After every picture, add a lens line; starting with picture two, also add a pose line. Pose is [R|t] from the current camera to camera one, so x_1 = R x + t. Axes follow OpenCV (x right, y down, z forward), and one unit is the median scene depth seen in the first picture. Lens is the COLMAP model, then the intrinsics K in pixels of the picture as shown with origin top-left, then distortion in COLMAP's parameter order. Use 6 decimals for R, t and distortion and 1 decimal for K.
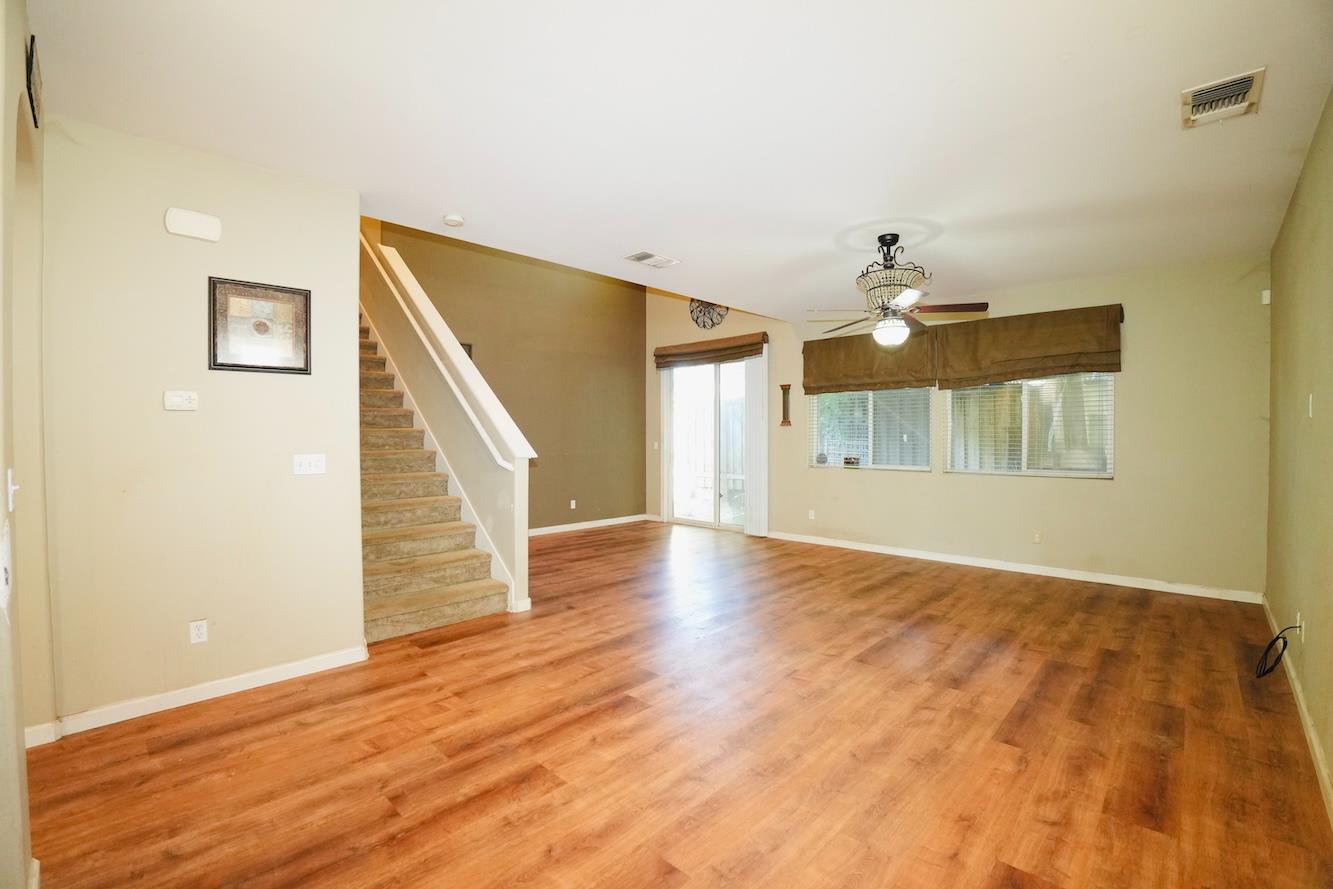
lens RADIAL K [[580.2, 0, 666.5], [0, 580.2, 444.5], [0, 0, 1]] dist [-0.062016, 0.012385]
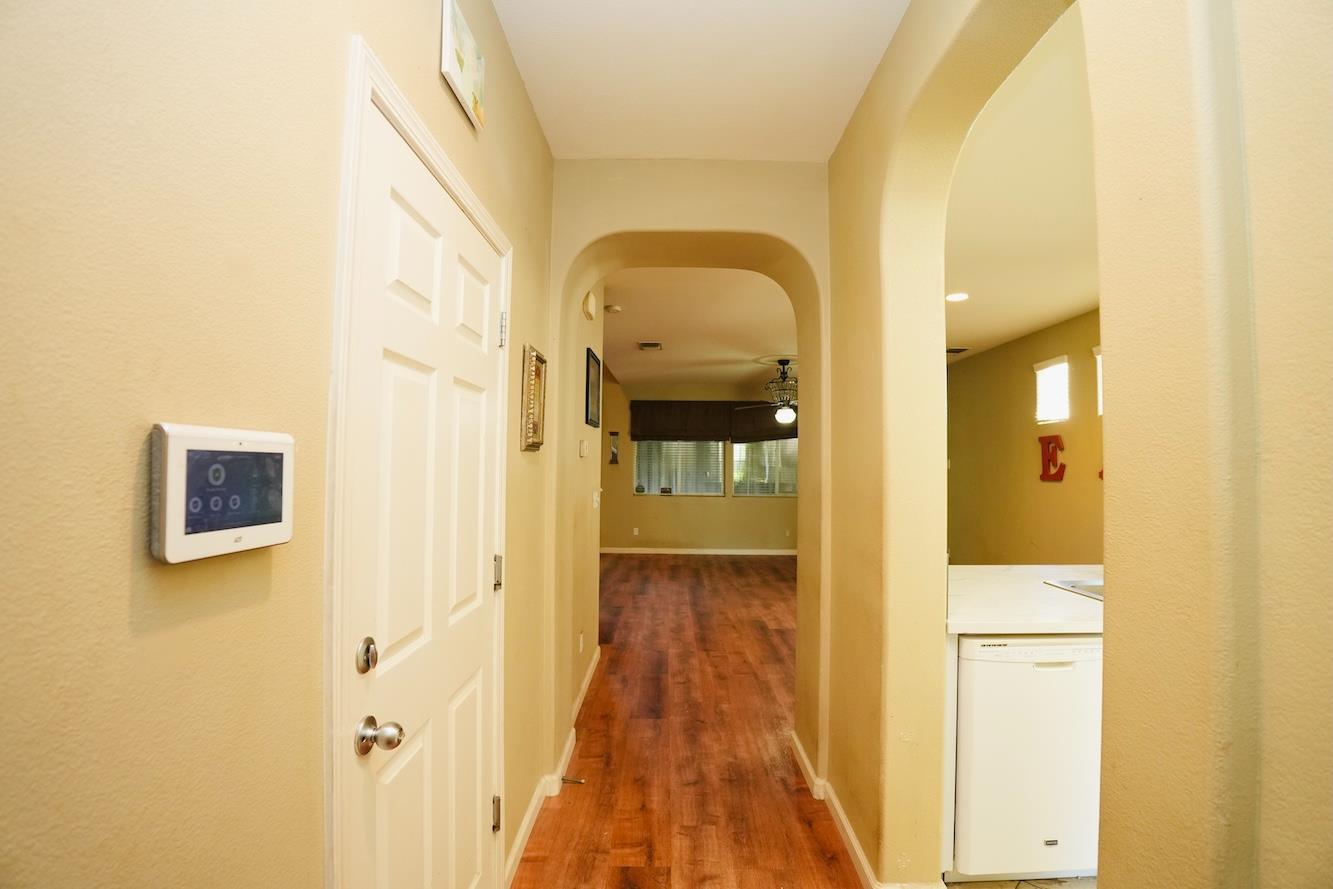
lens RADIAL K [[580.2, 0, 666.5], [0, 580.2, 444.5], [0, 0, 1]] dist [-0.062016, 0.012385]
pose [[0.723516, 0.036001, 0.689369, -1.171999], [0.001927, 0.998530, -0.054168, -0.011442], [-0.690305, 0.040520, 0.722383, -0.022310]]
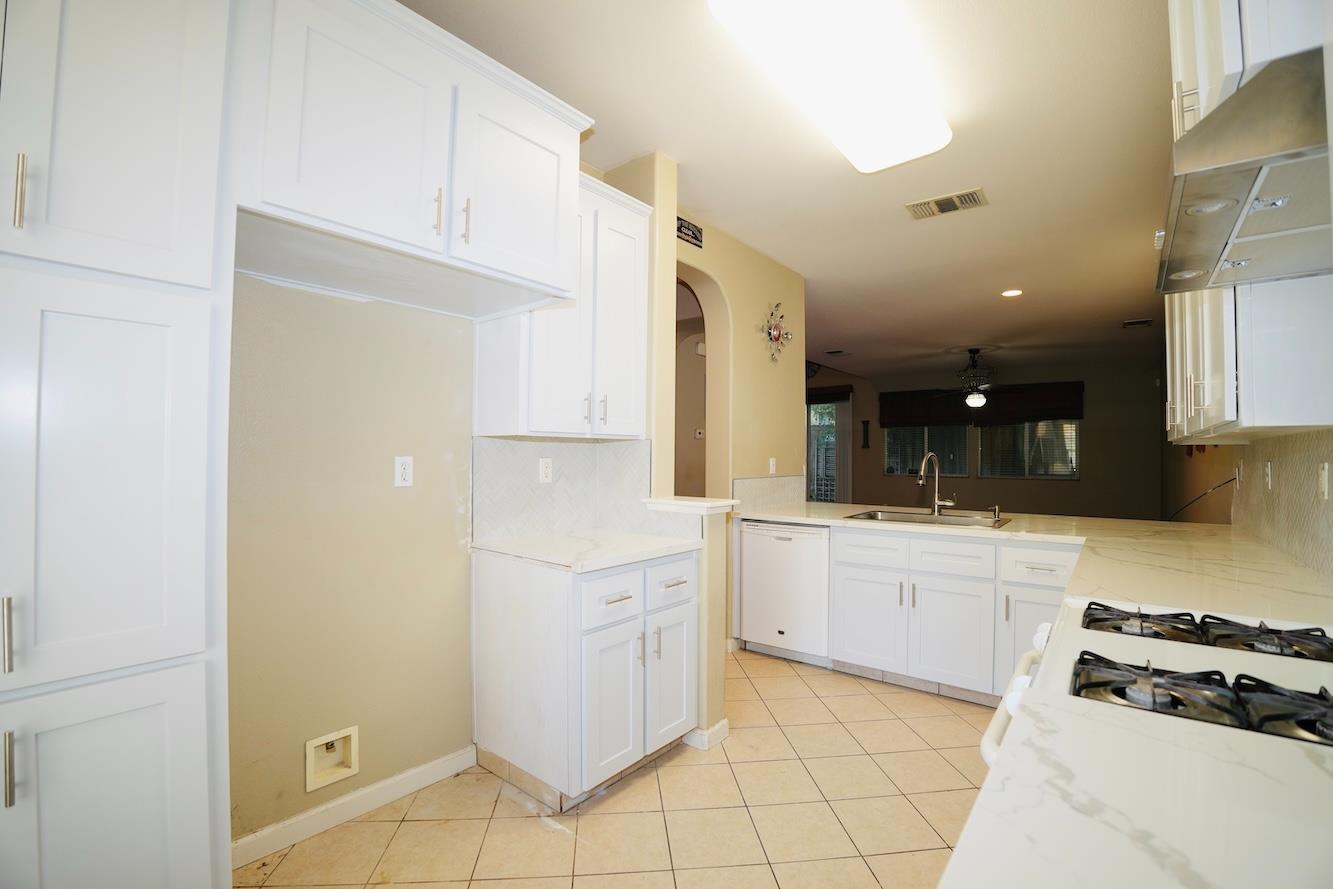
lens RADIAL K [[580.2, 0, 666.5], [0, 580.2, 444.5], [0, 0, 1]] dist [-0.062016, 0.012385]
pose [[0.995720, 0.012287, 0.091602, -0.865014], [-0.008908, 0.999268, -0.037196, 0.034801], [-0.091992, 0.036221, 0.995101, -0.844616]]
